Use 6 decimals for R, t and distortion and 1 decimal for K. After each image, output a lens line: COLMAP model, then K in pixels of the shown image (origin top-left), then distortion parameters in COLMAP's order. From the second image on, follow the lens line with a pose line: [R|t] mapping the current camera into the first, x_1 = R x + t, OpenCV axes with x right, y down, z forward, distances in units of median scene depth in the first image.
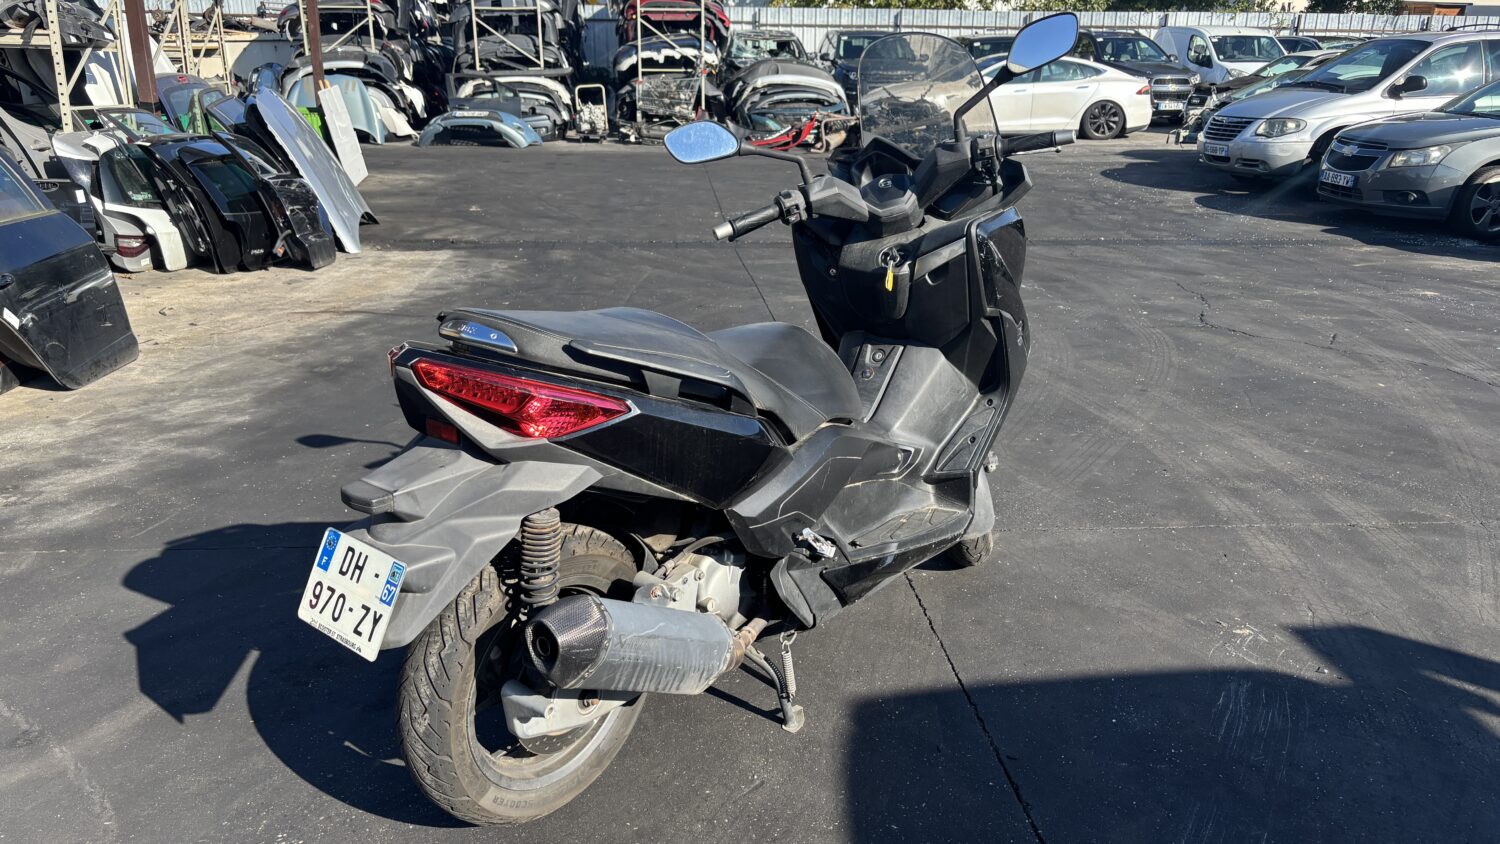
lens RADIAL K [[1142.3, 0, 738.3], [0, 1142.3, 428.8], [0, 0, 1]] dist [0.030137, -0.033183]
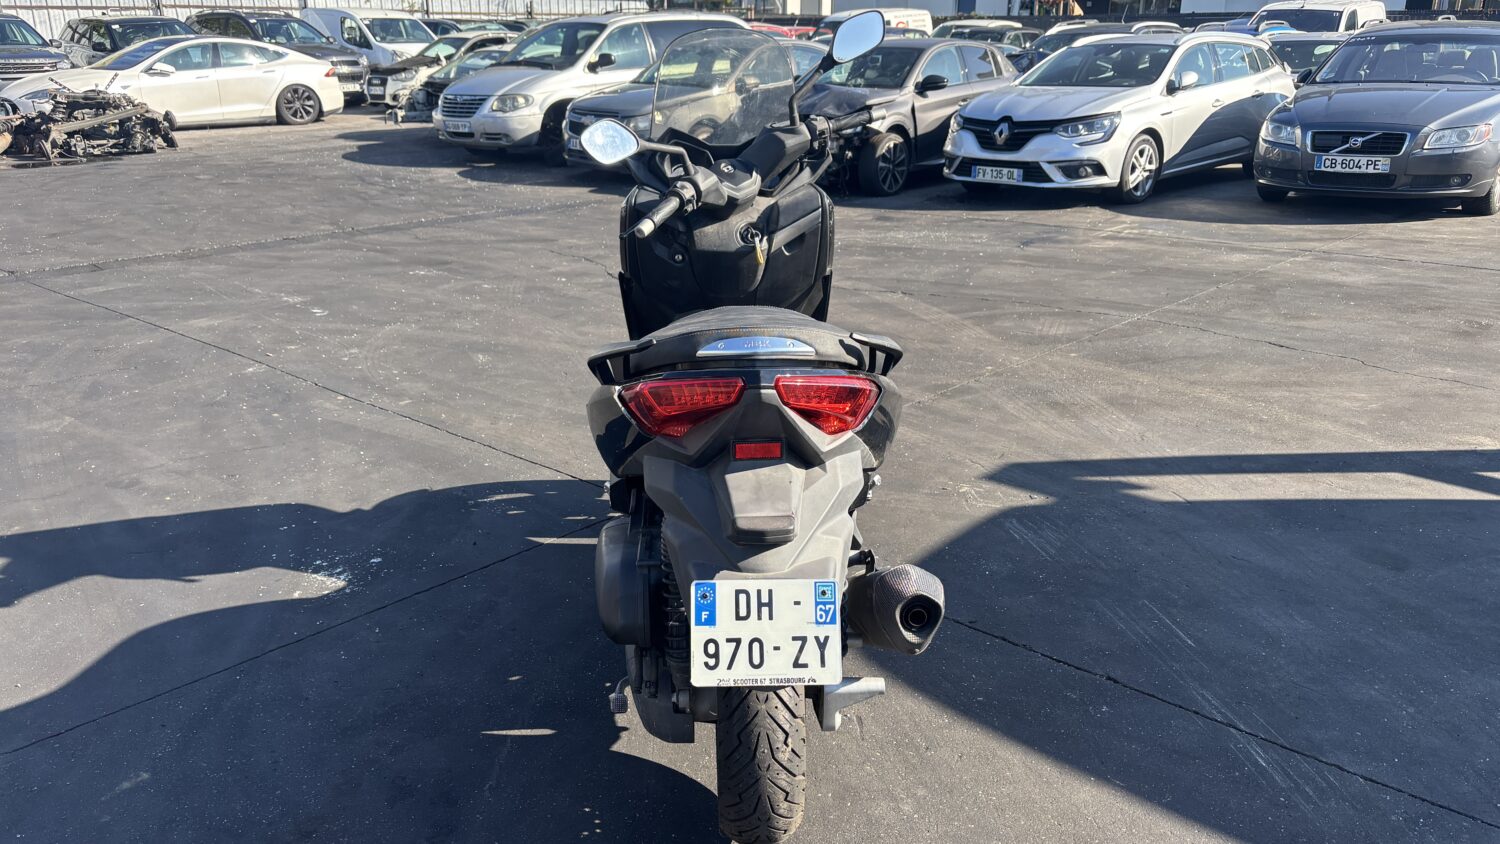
lens RADIAL K [[1142.3, 0, 742.9], [0, 1142.3, 418.6], [0, 0, 1]] dist [0.030137, -0.033183]
pose [[0.739449, -0.226700, 0.633894, -0.101657], [0.221817, 0.971061, 0.088528, -0.013115], [-0.635619, 0.075147, 0.768337, 0.029989]]
